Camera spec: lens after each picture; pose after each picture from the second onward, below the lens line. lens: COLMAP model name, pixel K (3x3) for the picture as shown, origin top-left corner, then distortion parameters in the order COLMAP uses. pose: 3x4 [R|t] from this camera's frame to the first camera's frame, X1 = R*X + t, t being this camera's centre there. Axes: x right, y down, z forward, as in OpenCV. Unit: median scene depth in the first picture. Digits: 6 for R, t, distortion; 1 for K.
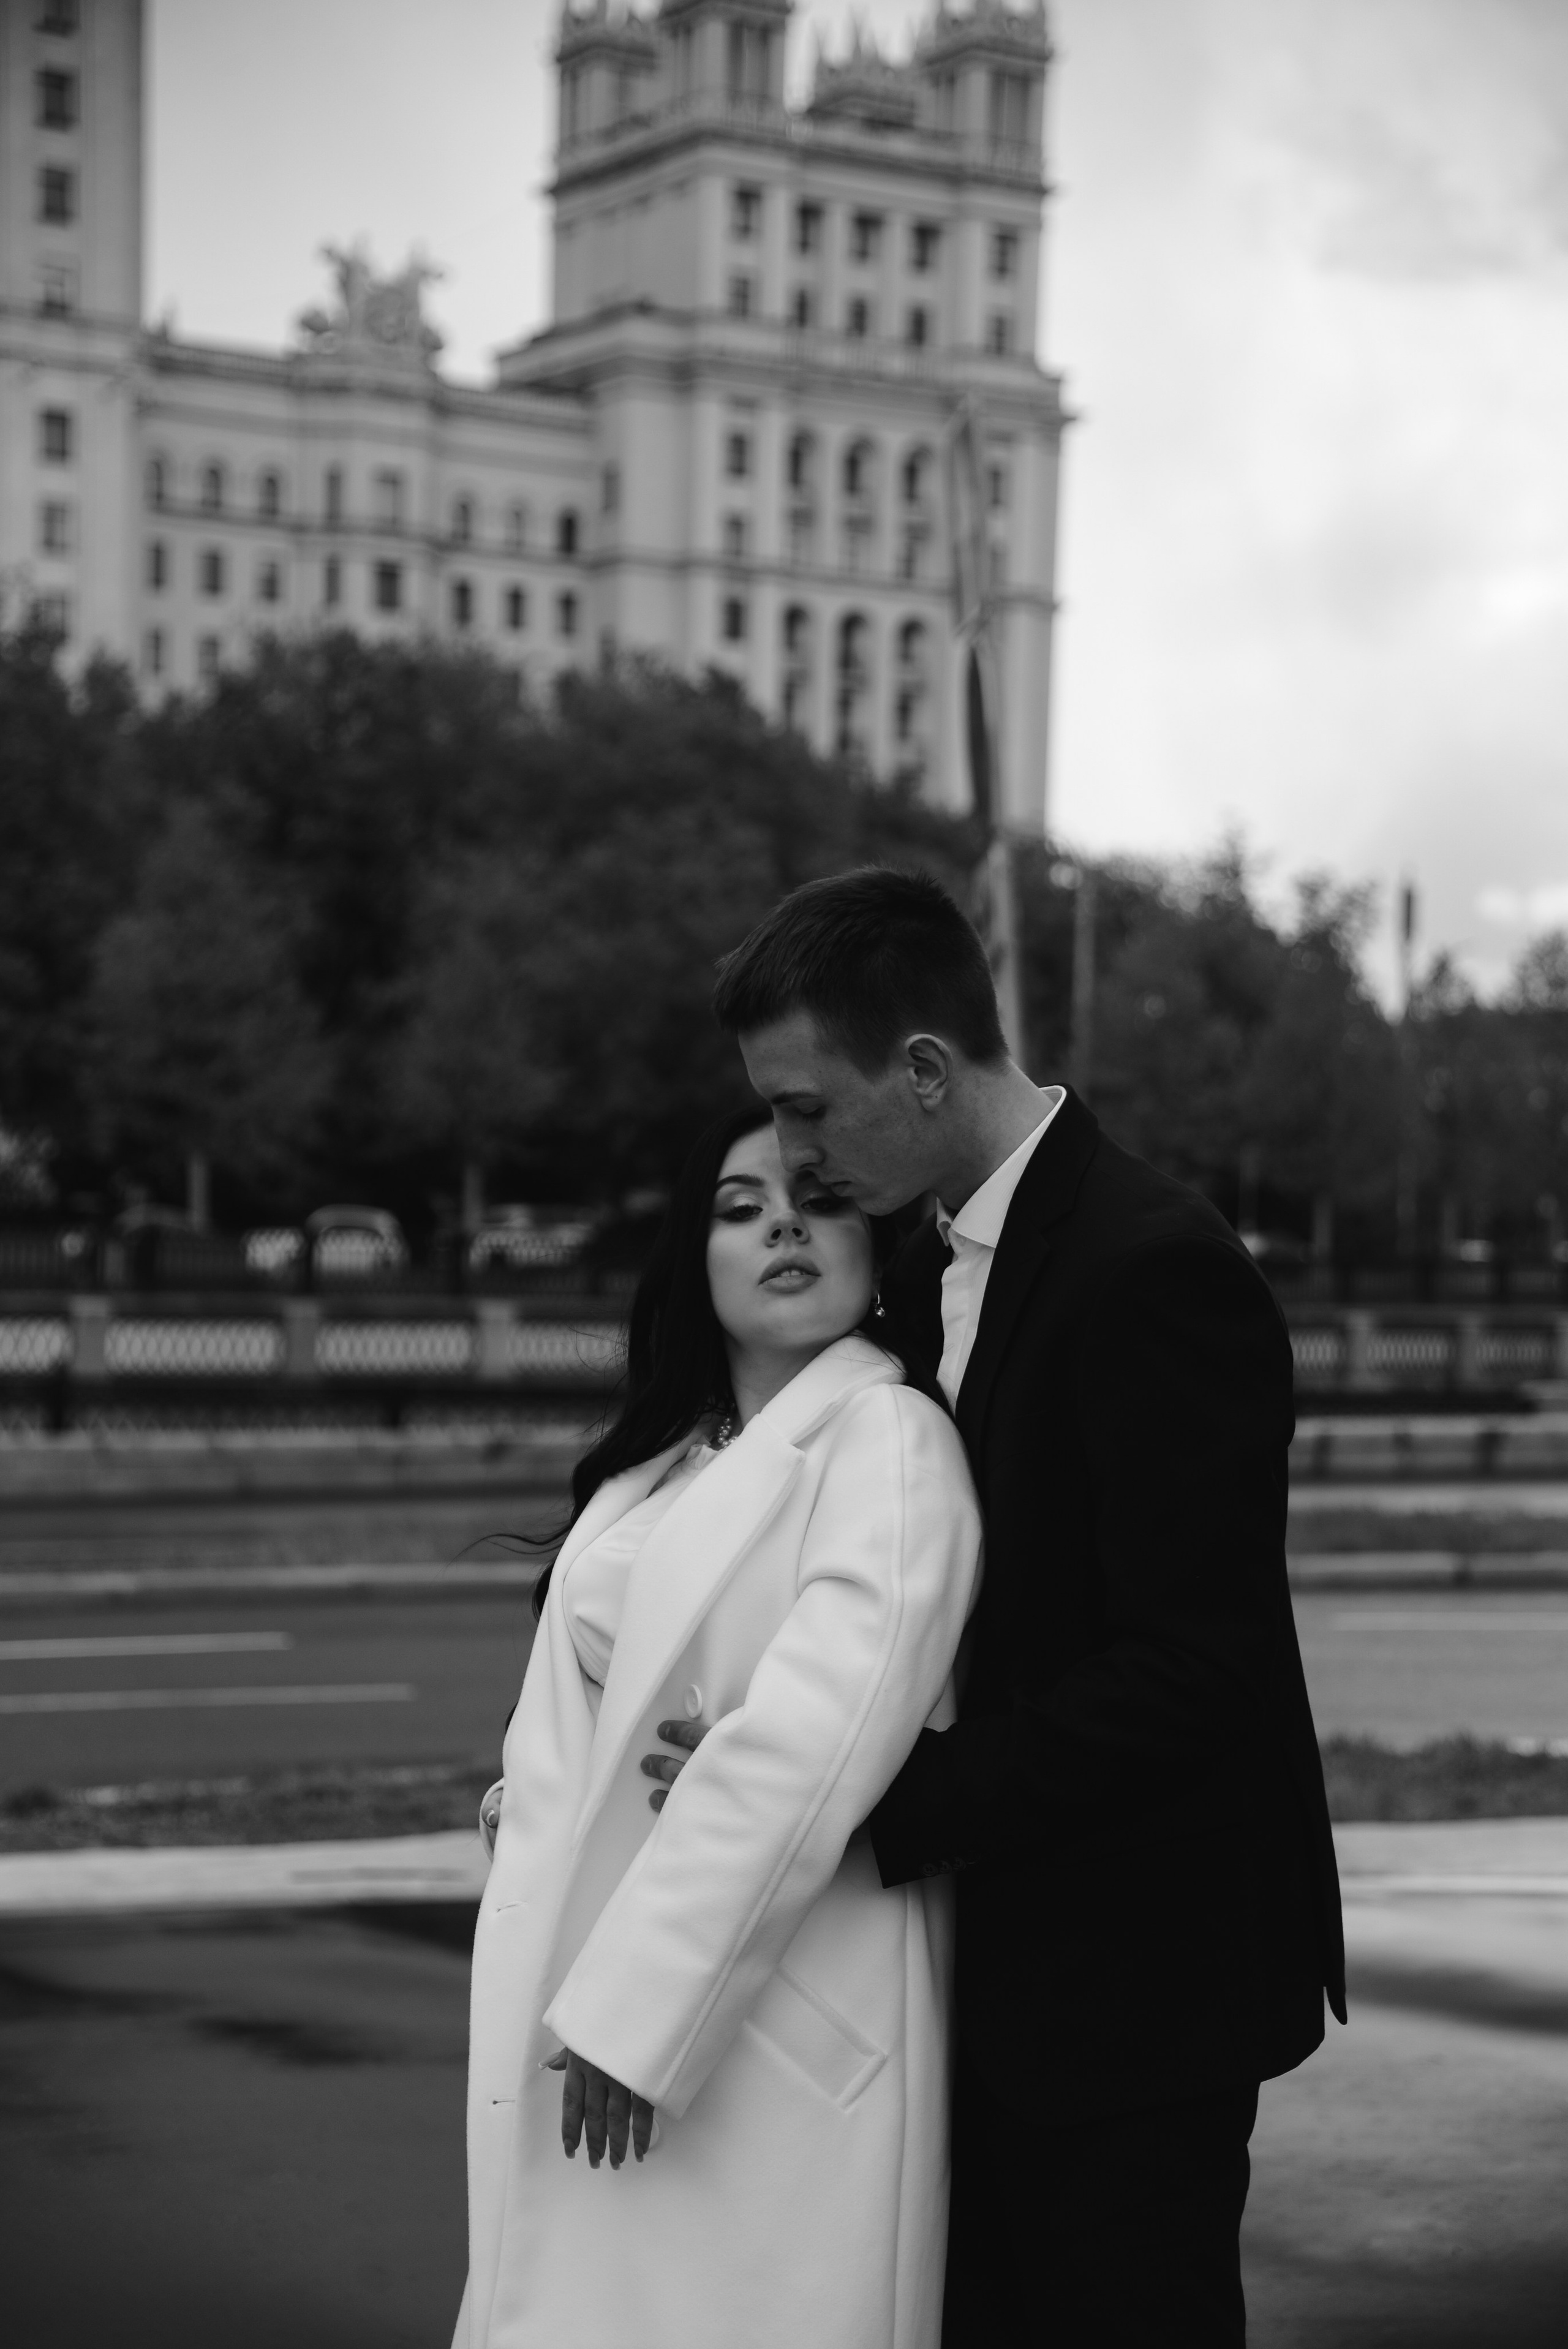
lens RADIAL K [[4601.5, 0, 791.3], [0, 4601.5, 1201.7], [0, 0, 1]] dist [0.504117, 0.208385]
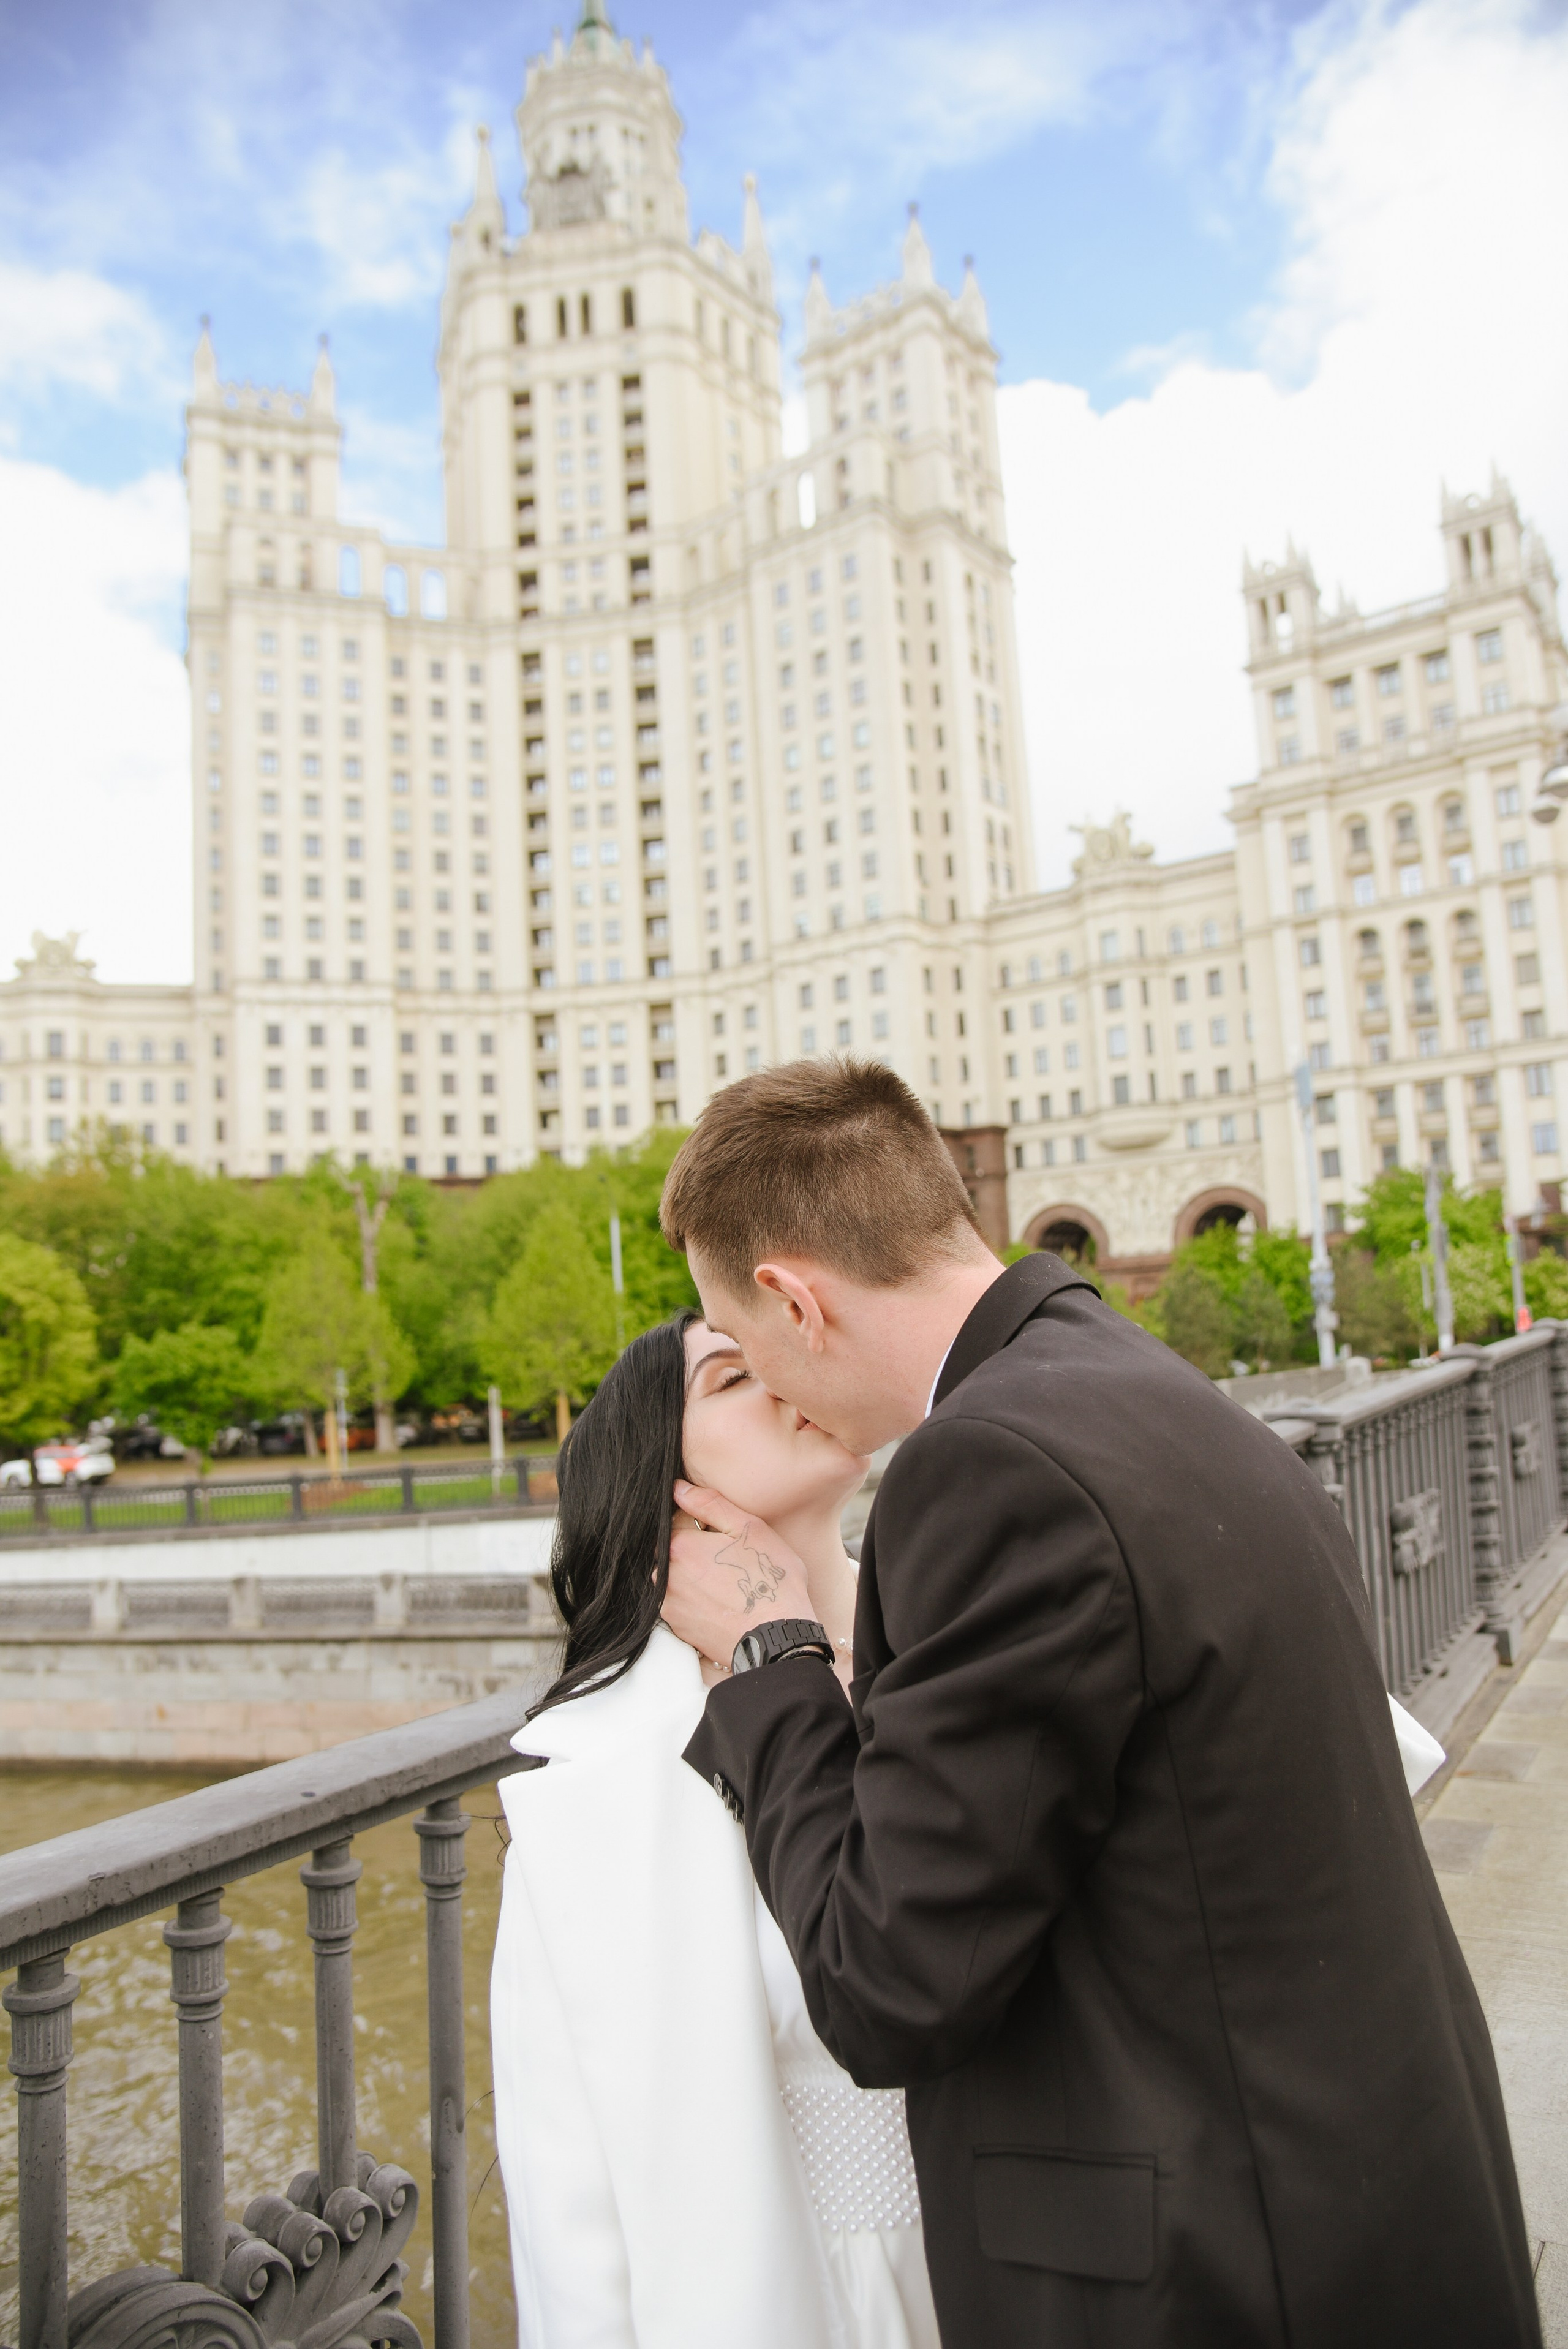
lens RADIAL K [[1575.0, 0, 777.7], [0, 1575.0, 1189.1], [0, 0, 1]] dist [-0.125864, 0.087926]
pose [[0.352776, -0.136212, -0.925740, 0.379248], [0.070722, 0.990399, -0.118776, -0.001875], [0.933031, -0.023569, 0.359022, 0.653771]]
